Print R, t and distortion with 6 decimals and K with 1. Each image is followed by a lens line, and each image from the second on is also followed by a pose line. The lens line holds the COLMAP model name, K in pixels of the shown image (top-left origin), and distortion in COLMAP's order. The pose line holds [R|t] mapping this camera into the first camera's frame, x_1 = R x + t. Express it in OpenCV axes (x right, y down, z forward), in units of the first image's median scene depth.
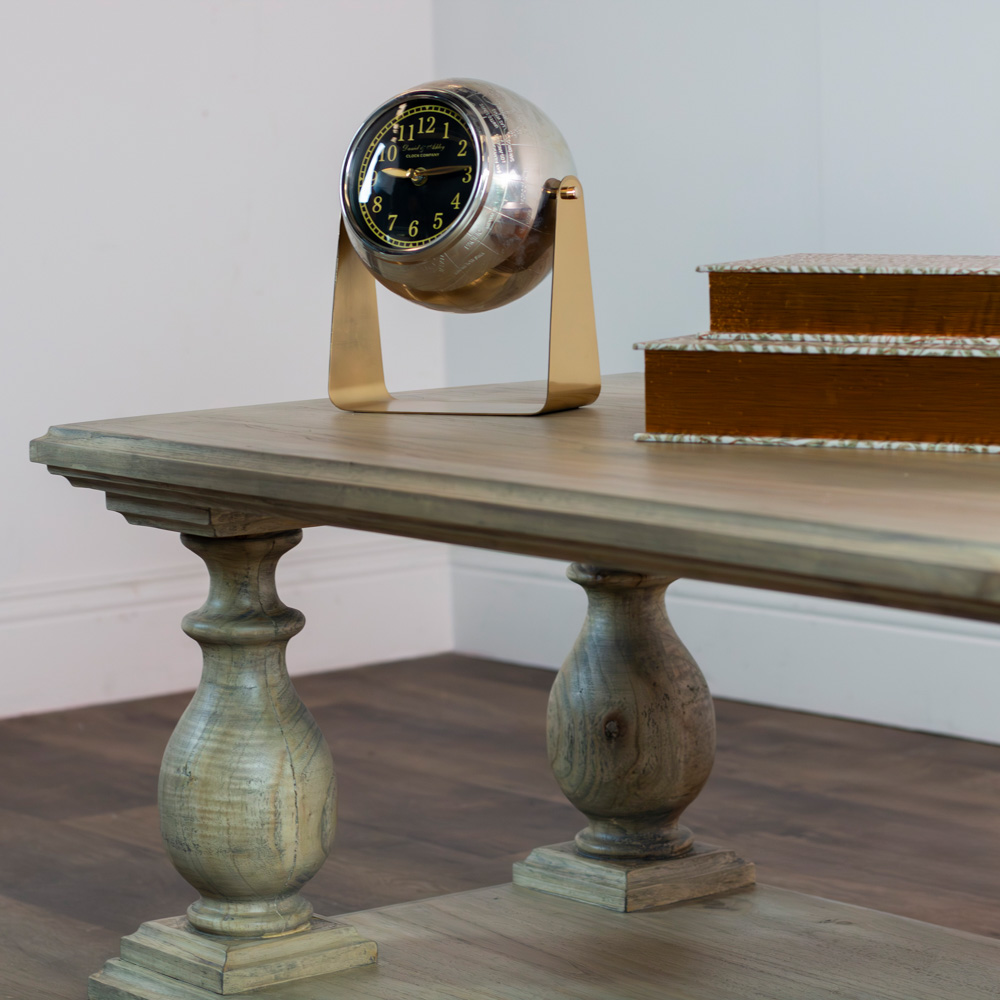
lens RADIAL K [[3486.8, 0, 500.0], [0, 3486.8, 500.0], [0, 0, 1]] dist [-0.060189, 0.157100]
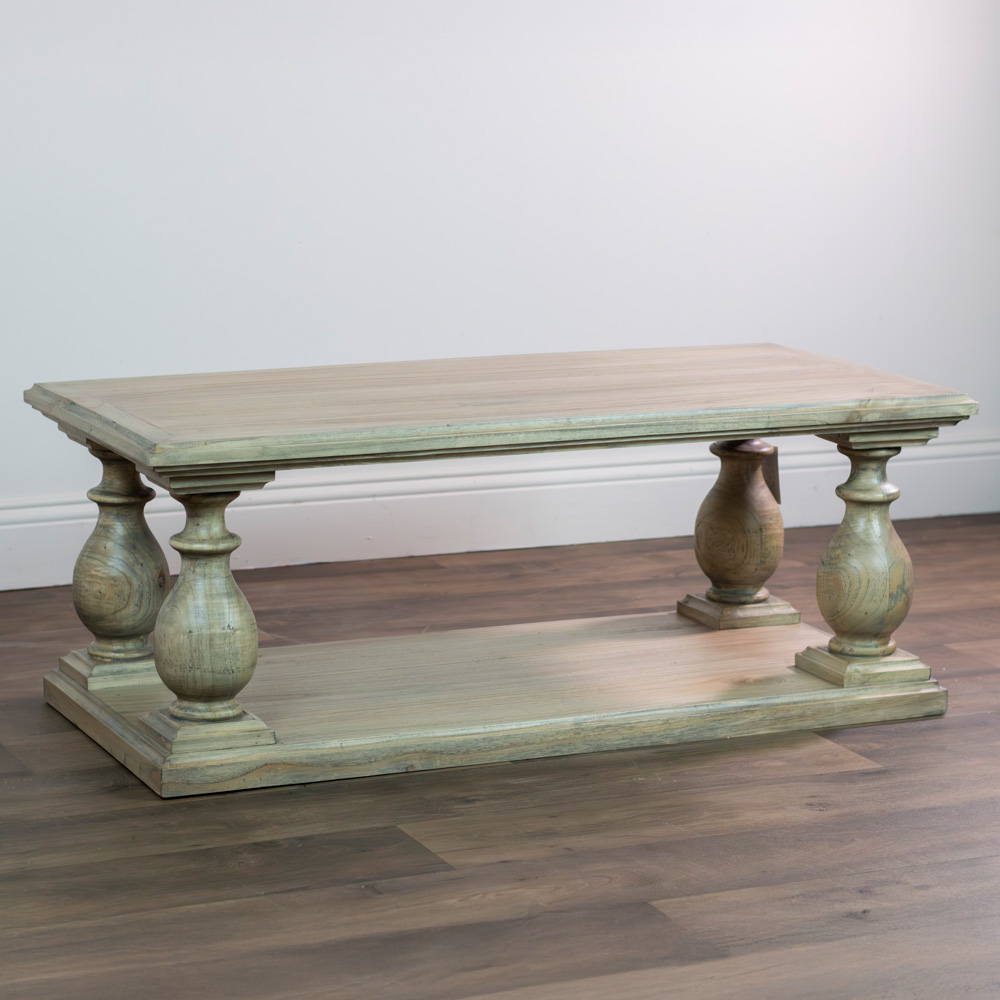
lens RADIAL K [[3105.9, 0, 500.0], [0, 3105.9, 500.0], [0, 0, 1]] dist [0.026926, -1.598964]
pose [[0.252987, -0.149400, 0.955865, -1.408211], [0.109121, 0.986107, 0.125246, -0.151131], [-0.961296, 0.072620, 0.265775, 0.418292]]
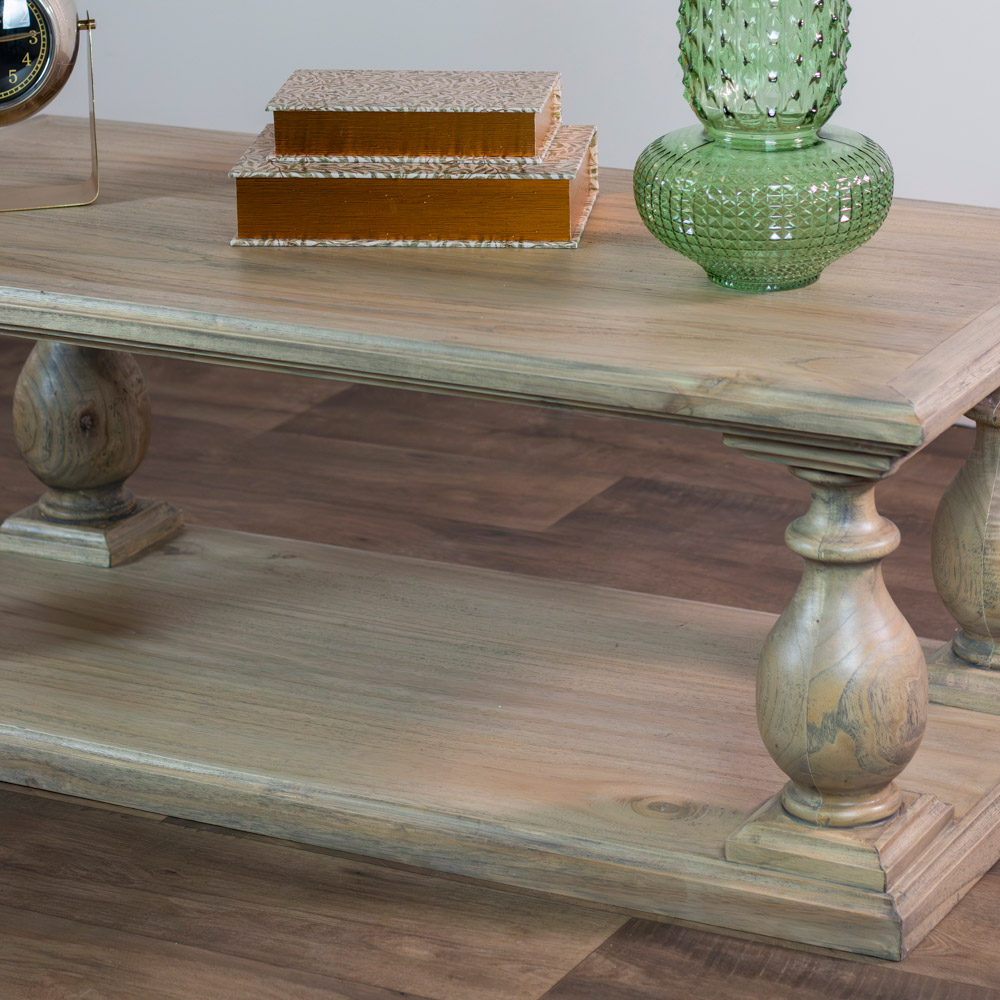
lens RADIAL K [[3797.0, 0, 499.4], [0, 3797.0, 243.7], [0, 0, 1]] dist [-0.058417, -0.196169]
pose [[0.914186, -0.099145, 0.392981, -0.354749], [0.050991, 0.990049, 0.131158, -0.165085], [-0.402075, -0.099864, 0.910145, -0.272931]]
